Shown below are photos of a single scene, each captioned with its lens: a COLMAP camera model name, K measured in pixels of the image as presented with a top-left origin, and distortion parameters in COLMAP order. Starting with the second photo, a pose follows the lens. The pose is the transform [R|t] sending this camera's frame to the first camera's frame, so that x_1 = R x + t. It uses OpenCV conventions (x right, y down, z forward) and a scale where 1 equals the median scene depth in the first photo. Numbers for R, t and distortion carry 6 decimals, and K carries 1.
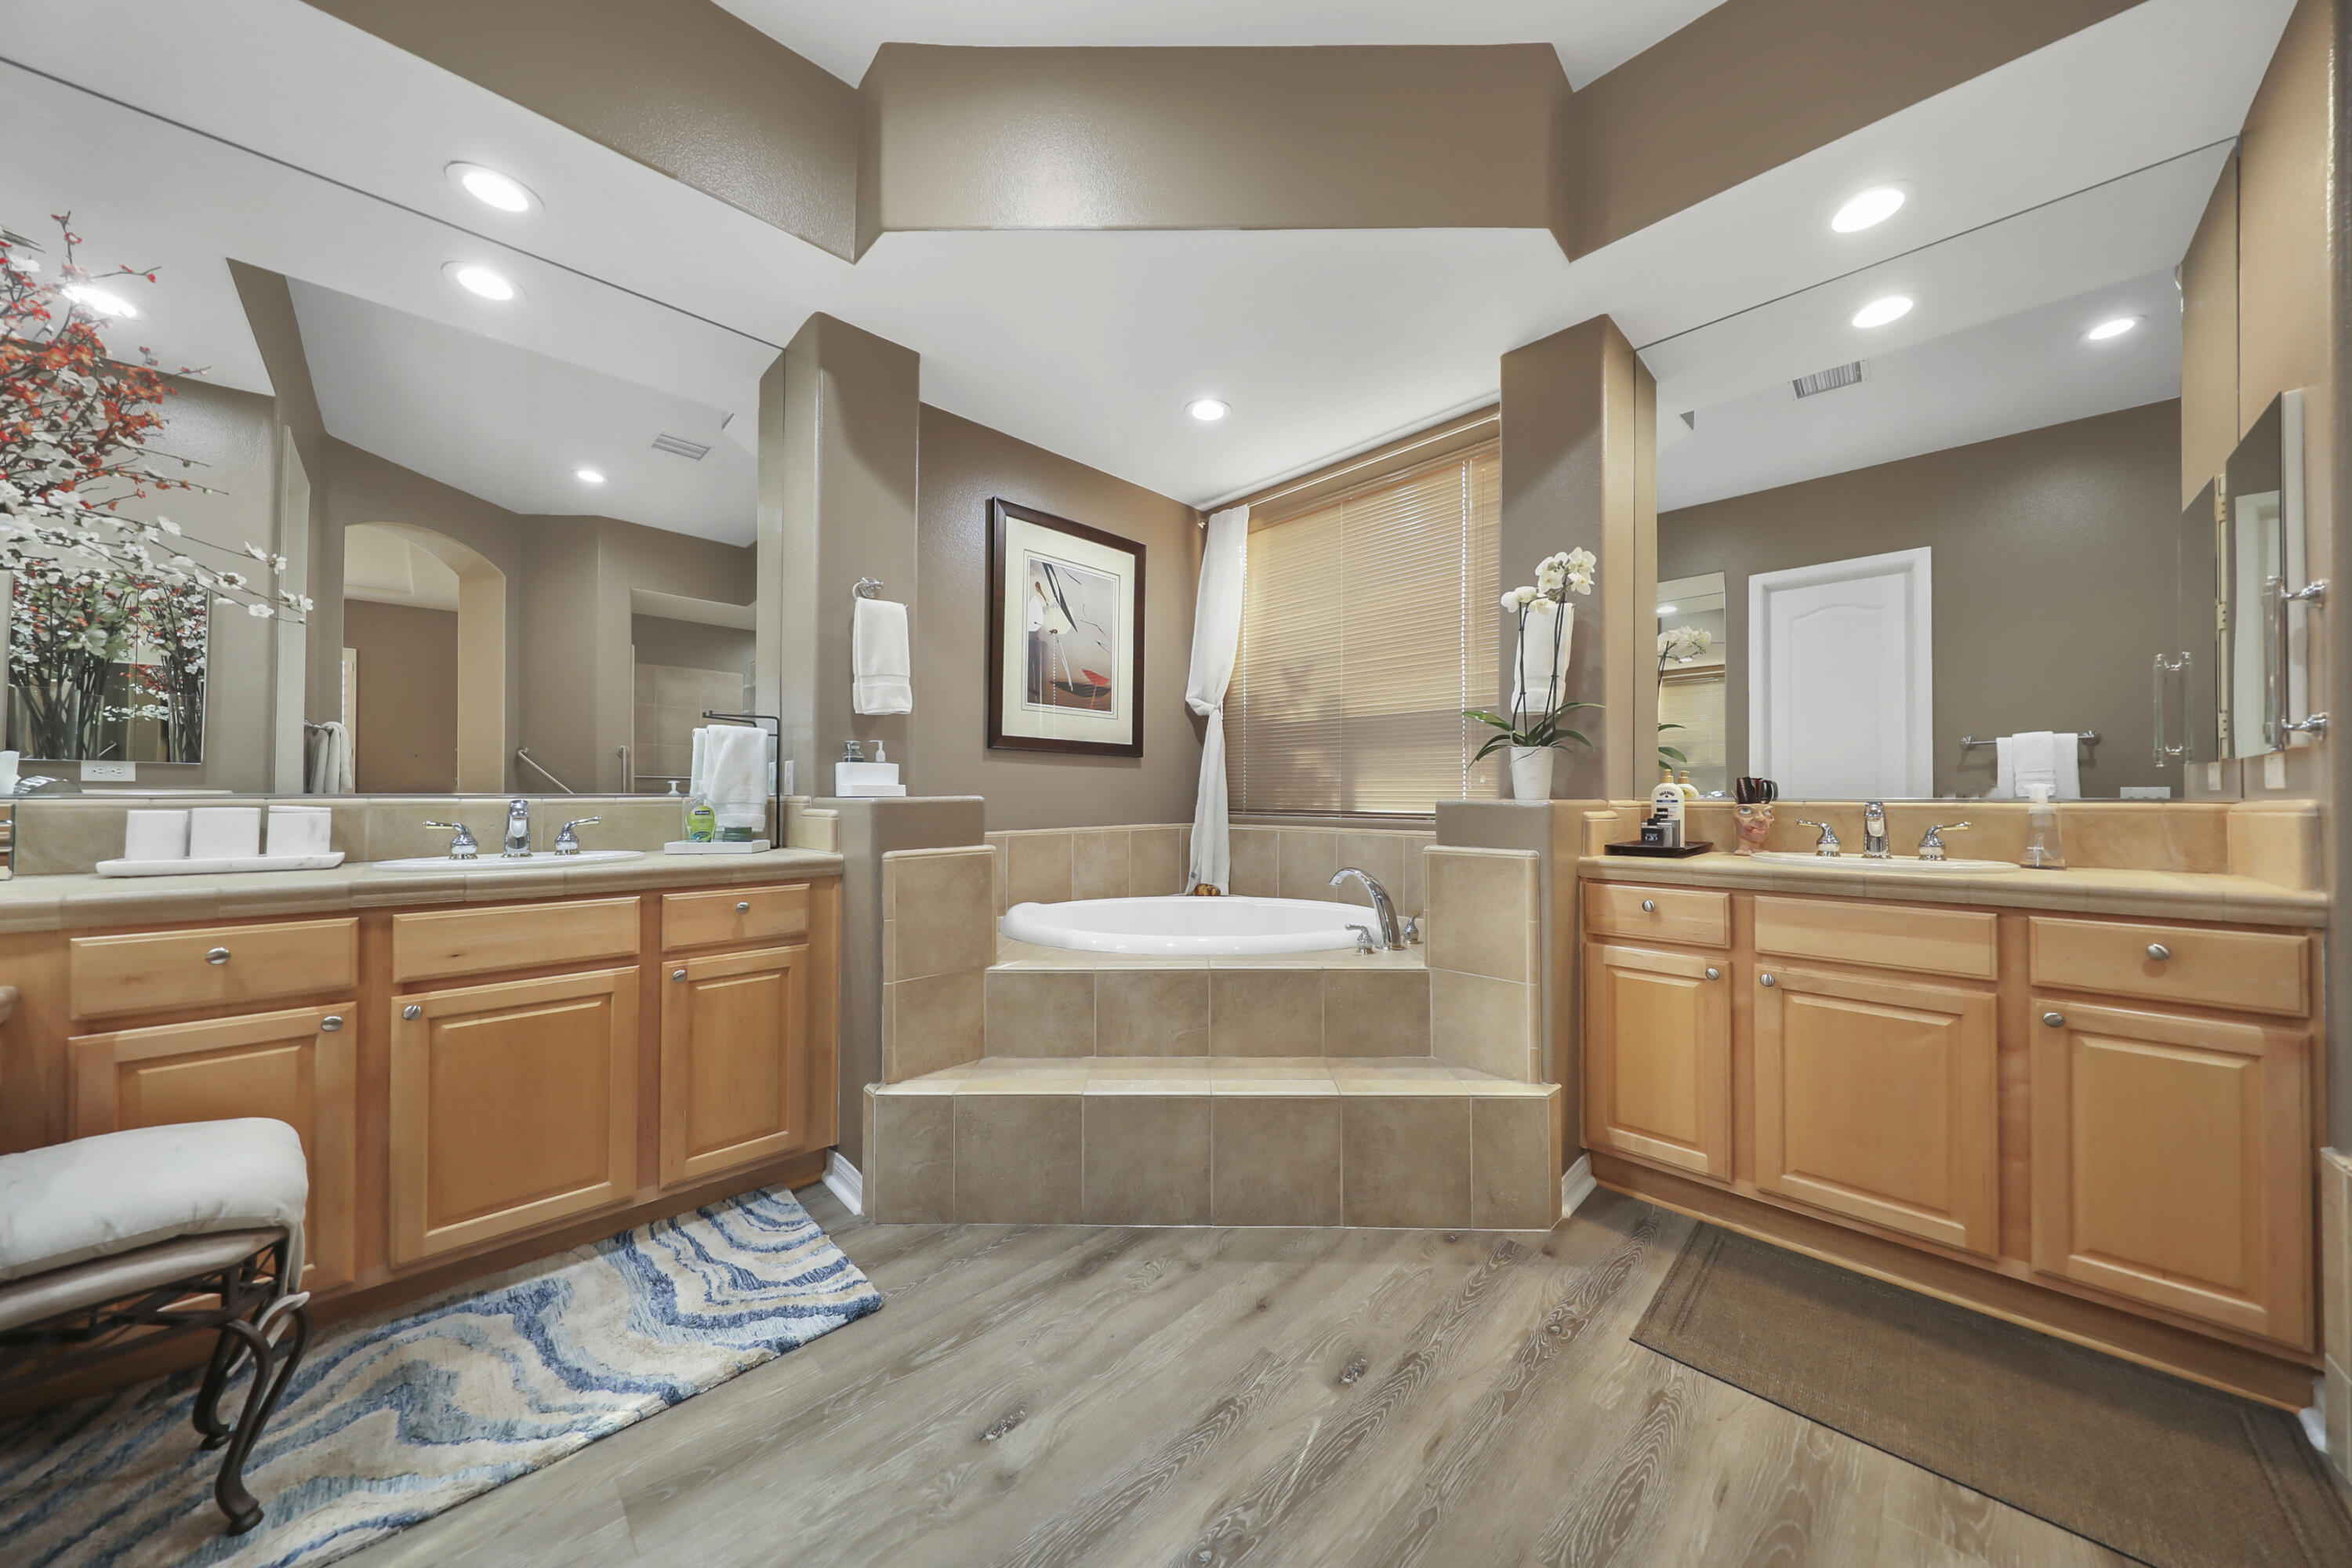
lens RADIAL K [[762.8, 0, 1192.8], [0, 762.8, 787.8], [0, 0, 1]] dist [-0.001089, -0.000040]
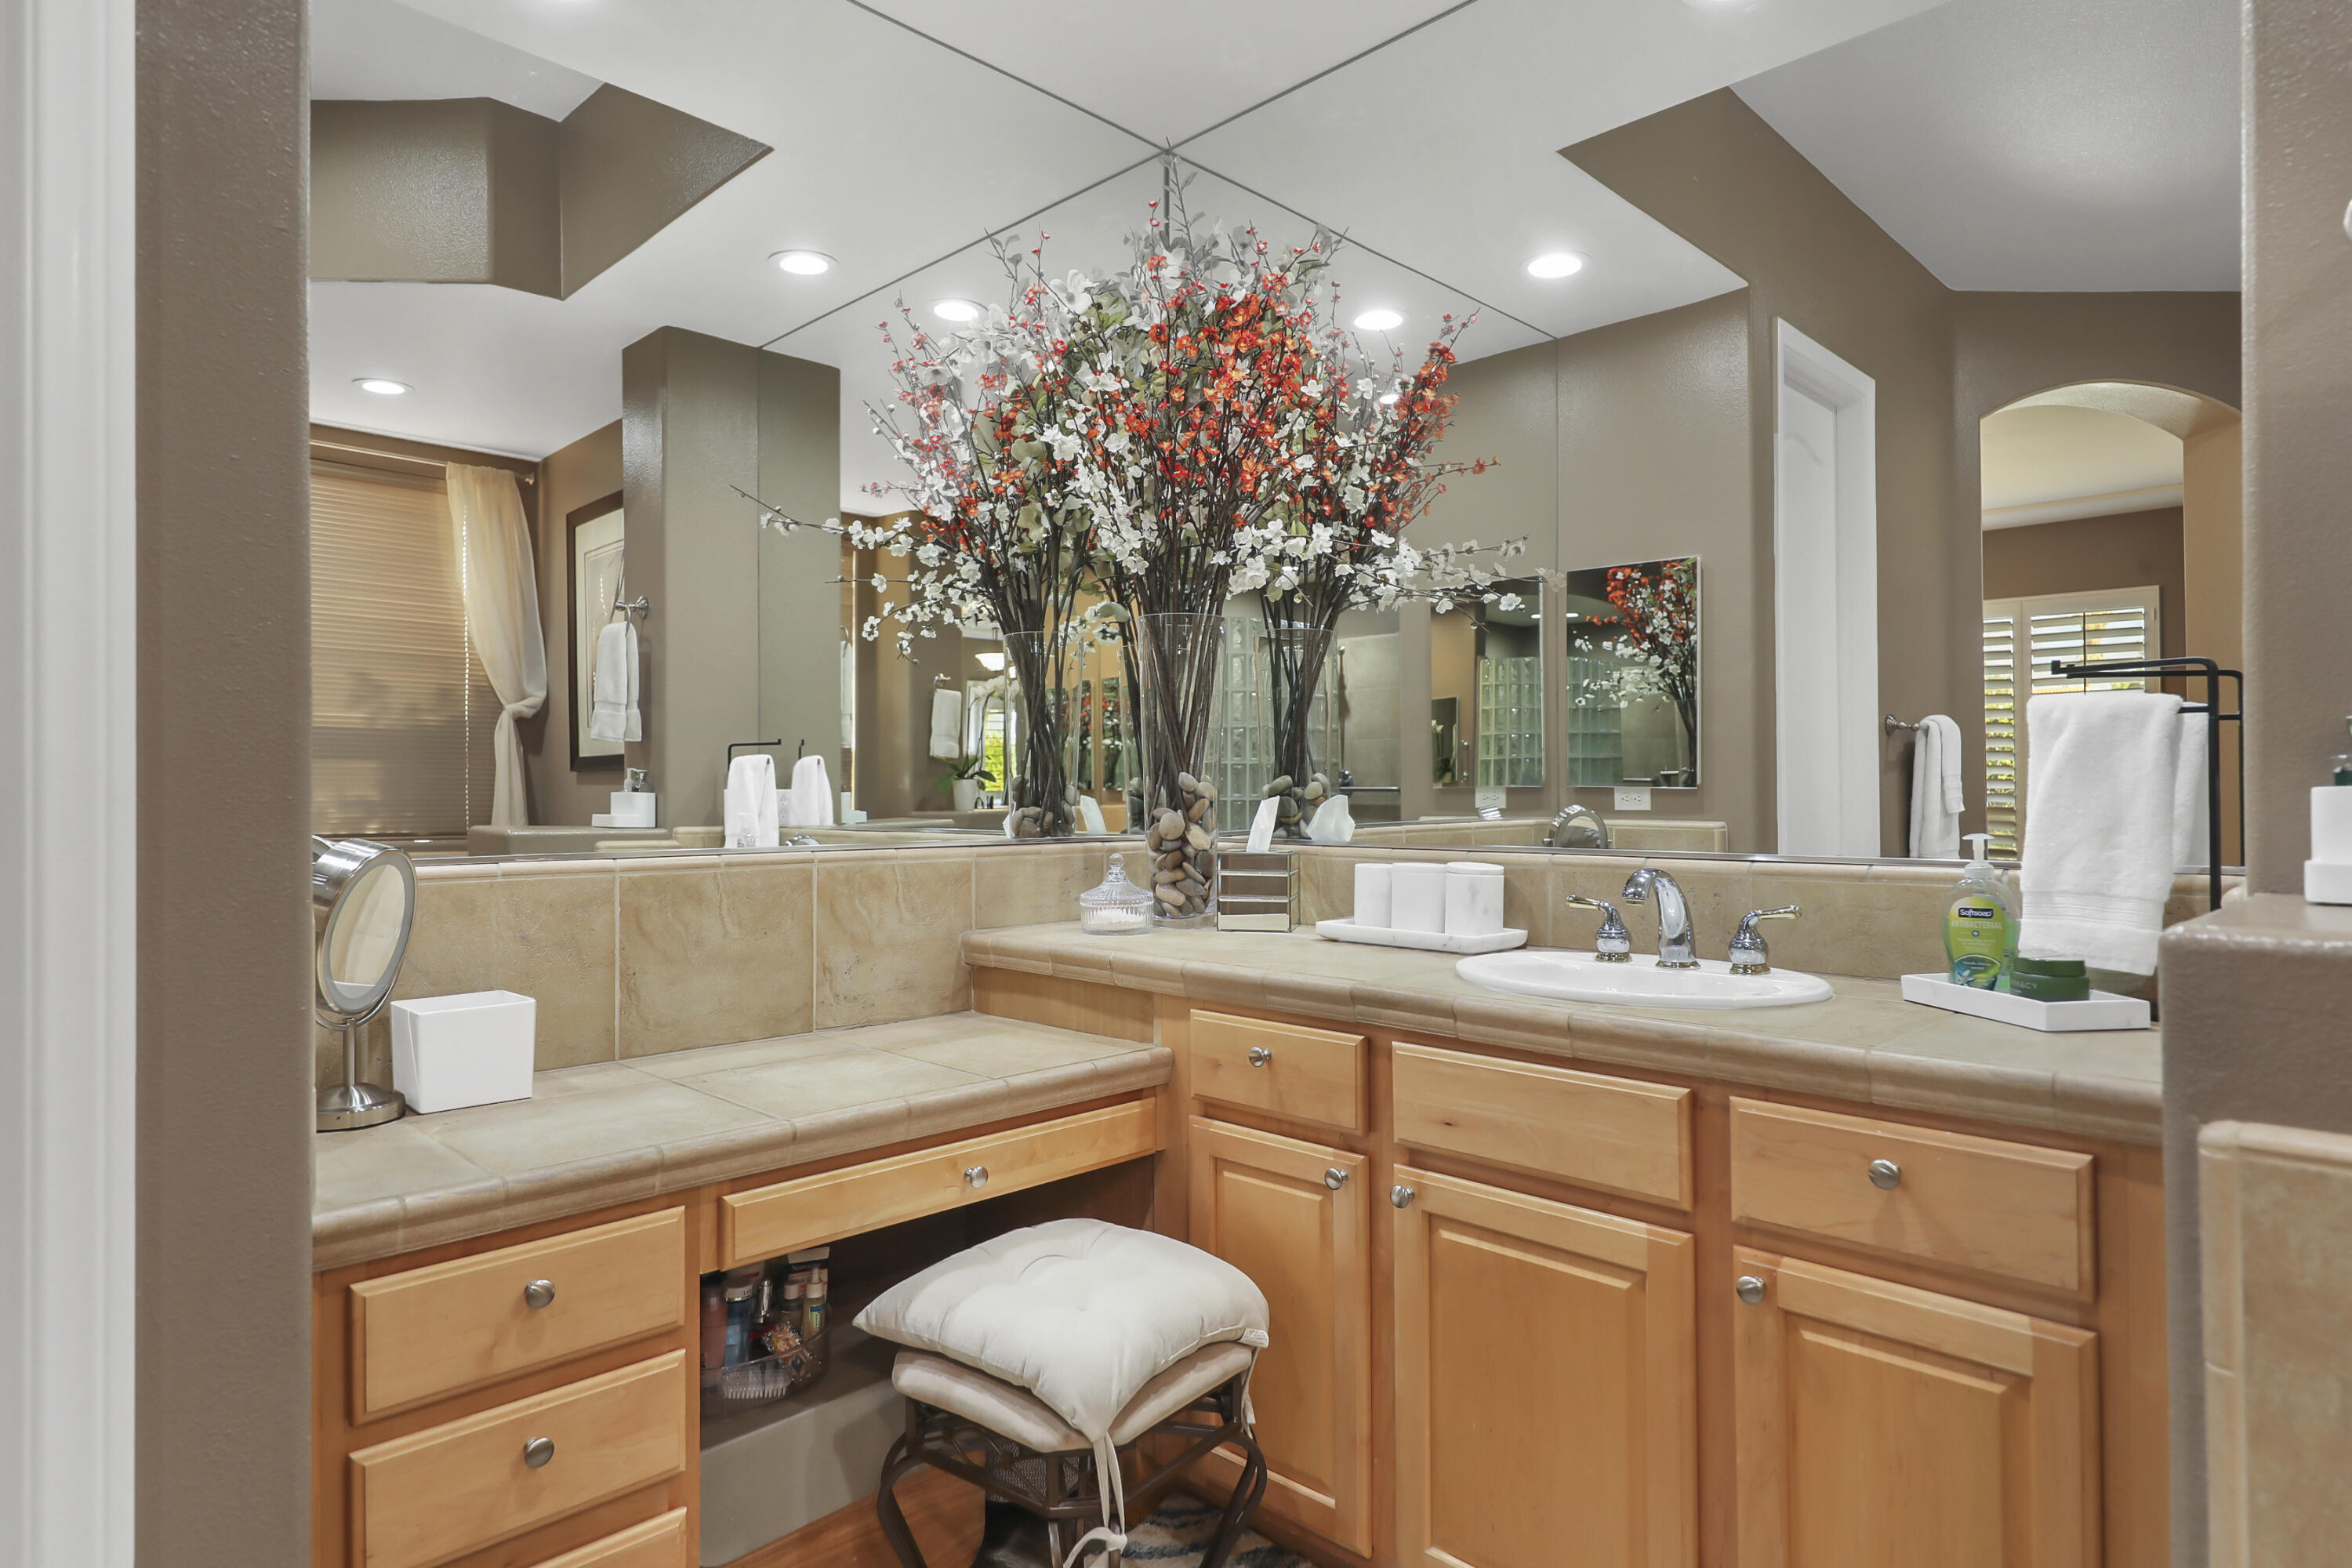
lens RADIAL K [[1303.4, 0, 1179.3], [0, 1303.4, 796.3], [0, 0, 1]] dist [0.016927, -0.000551]
pose [[0.014686, -0.002534, -0.999889, 0.073319], [0.008294, 0.999963, -0.002413, -0.037171], [0.999858, -0.008258, 0.014706, 0.662963]]
